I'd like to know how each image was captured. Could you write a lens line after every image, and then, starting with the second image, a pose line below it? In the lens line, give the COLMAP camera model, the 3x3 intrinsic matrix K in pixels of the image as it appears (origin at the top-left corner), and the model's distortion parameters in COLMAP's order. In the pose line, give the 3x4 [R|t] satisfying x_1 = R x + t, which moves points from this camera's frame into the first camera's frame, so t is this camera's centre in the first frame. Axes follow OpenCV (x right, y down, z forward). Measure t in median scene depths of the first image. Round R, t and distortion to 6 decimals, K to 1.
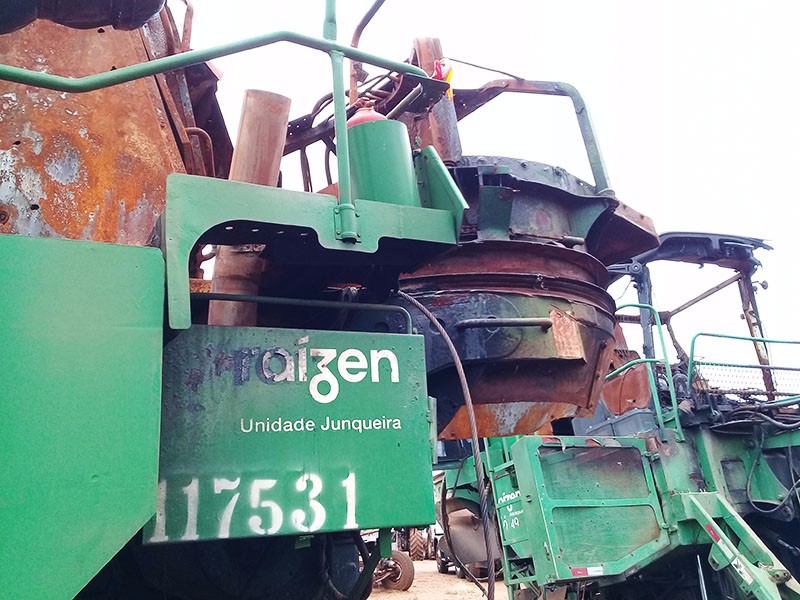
lens RADIAL K [[733.0, 0, 396.4], [0, 733.0, 285.3], [0, 0, 1]] dist [0.109978, -0.225808]
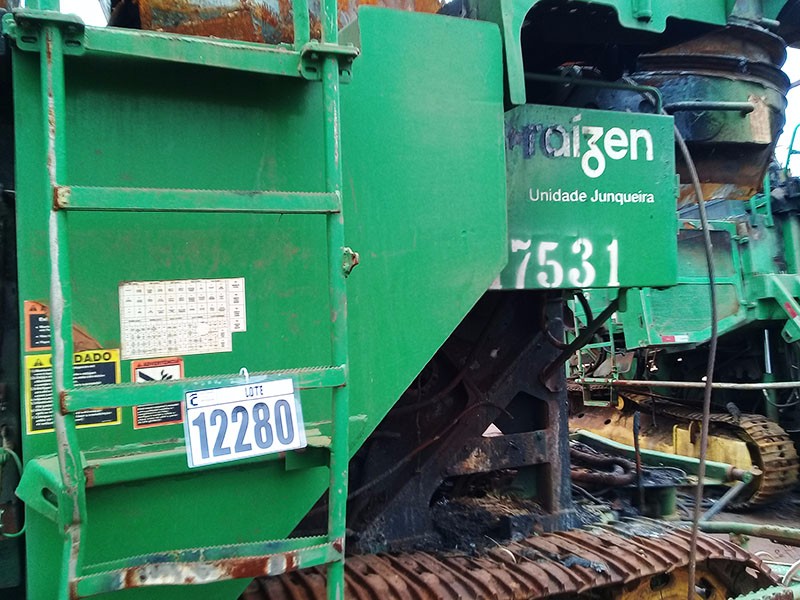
lens RADIAL K [[733.0, 0, 396.4], [0, 733.0, 285.3], [0, 0, 1]] dist [0.109978, -0.225808]
pose [[0.999436, 0.032195, -0.009505, -0.368019], [-0.028080, 0.956960, 0.288859, 0.003900], [0.018395, -0.288430, 0.957324, -0.103749]]
